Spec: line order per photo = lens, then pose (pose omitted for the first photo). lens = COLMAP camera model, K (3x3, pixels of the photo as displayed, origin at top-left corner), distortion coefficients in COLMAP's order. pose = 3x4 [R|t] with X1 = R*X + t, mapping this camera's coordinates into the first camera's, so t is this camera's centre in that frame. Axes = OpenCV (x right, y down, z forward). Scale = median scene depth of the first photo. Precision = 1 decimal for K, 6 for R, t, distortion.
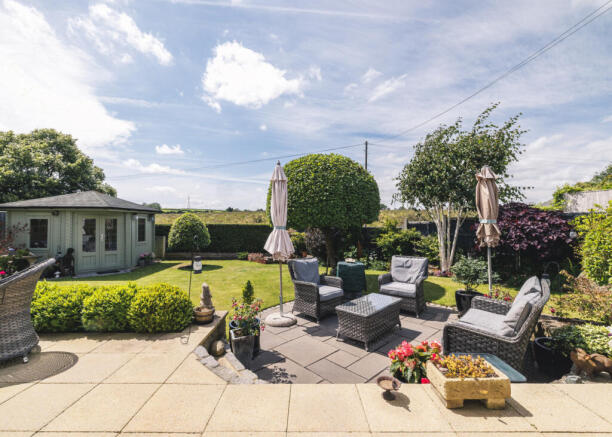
lens RADIAL K [[276.4, 0, 306.0], [0, 276.4, 218.5], [0, 0, 1]] dist [-0.004394, -0.000675]
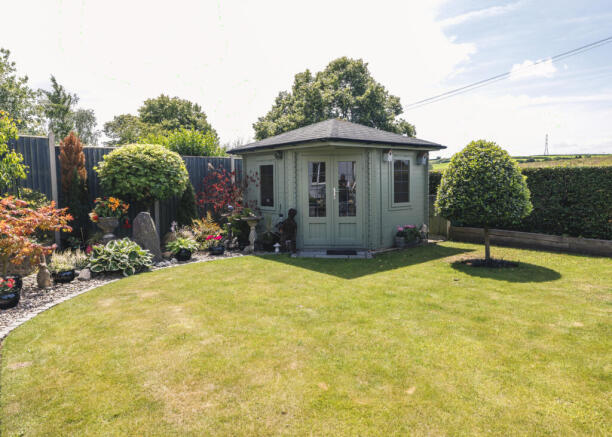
lens RADIAL K [[417.9, 0, 304.2], [0, 417.9, 186.9], [0, 0, 1]] dist [-0.003643, -0.001251]
pose [[0.594737, 0.003519, -0.803912, -0.047502], [0.028117, 0.999288, 0.025176, 0.026418], [0.803428, -0.037577, 0.594214, 0.355299]]
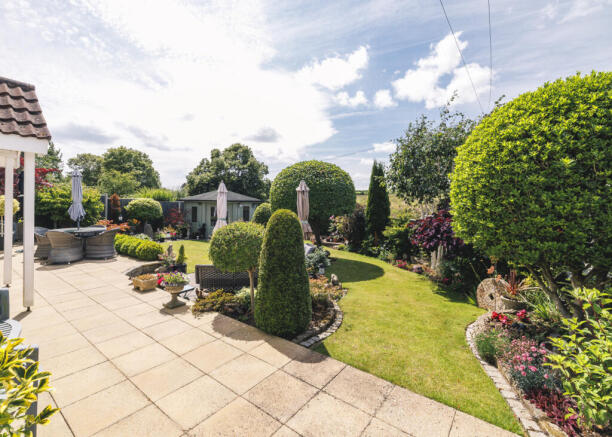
lens RADIAL K [[283.8, 0, 305.7], [0, 283.8, 199.2], [0, 0, 1]] dist [-0.002743, -0.000418]
pose [[0.801773, 0.004956, -0.597608, 0.601059], [-0.004676, 0.999987, 0.002020, -0.043541], [0.597610, 0.001174, 0.801786, -0.057418]]
